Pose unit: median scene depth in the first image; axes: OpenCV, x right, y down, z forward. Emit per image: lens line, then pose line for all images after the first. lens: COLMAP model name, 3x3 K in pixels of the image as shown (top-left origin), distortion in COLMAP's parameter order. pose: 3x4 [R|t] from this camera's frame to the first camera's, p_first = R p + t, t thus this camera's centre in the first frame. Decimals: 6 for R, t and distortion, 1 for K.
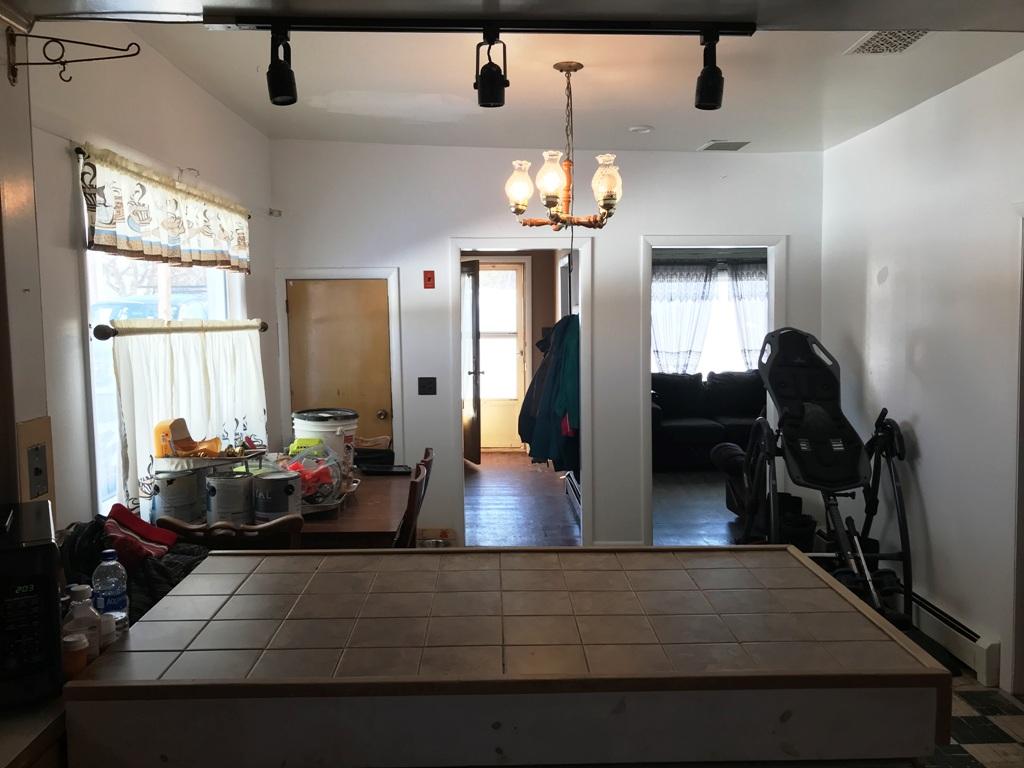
lens RADIAL K [[836.6, 0, 512.0], [0, 836.6, 380.2], [0, 0, 1]] dist [0.035783, -0.030998]
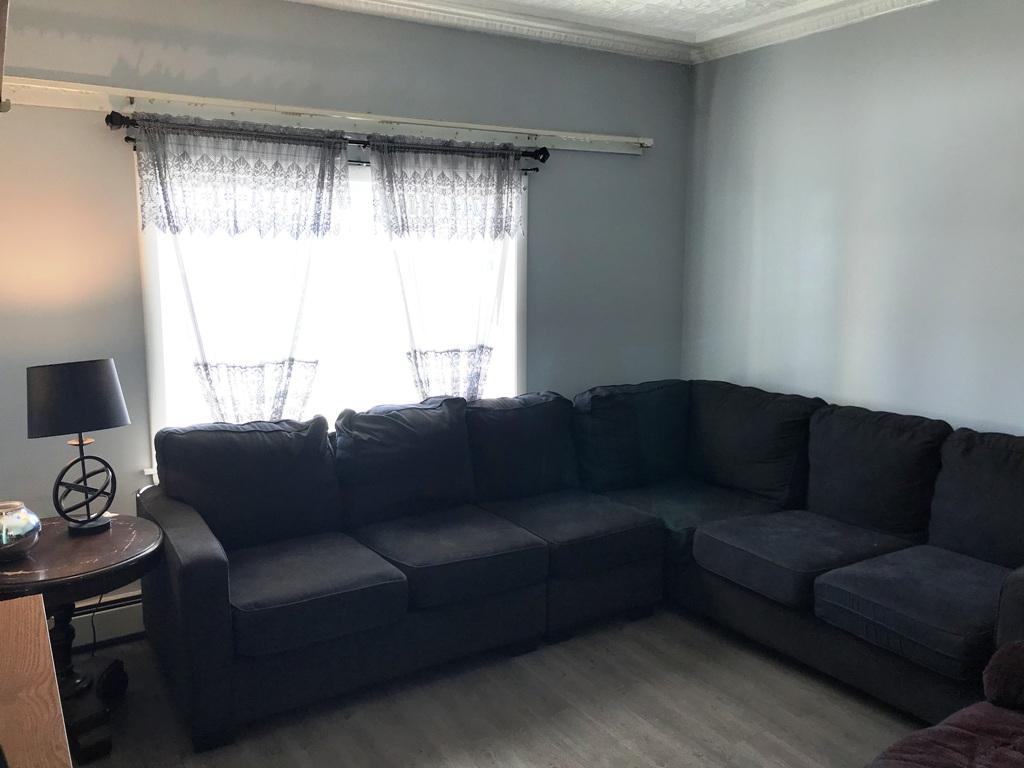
lens RADIAL K [[836.6, 0, 510.5], [0, 836.6, 379.4], [0, 0, 1]] dist [0.035783, -0.030998]
pose [[0.862720, -0.051577, 0.503045, 0.101432], [0.032354, 0.998377, 0.046876, -0.041225], [-0.504646, -0.024165, 0.862988, 0.603279]]
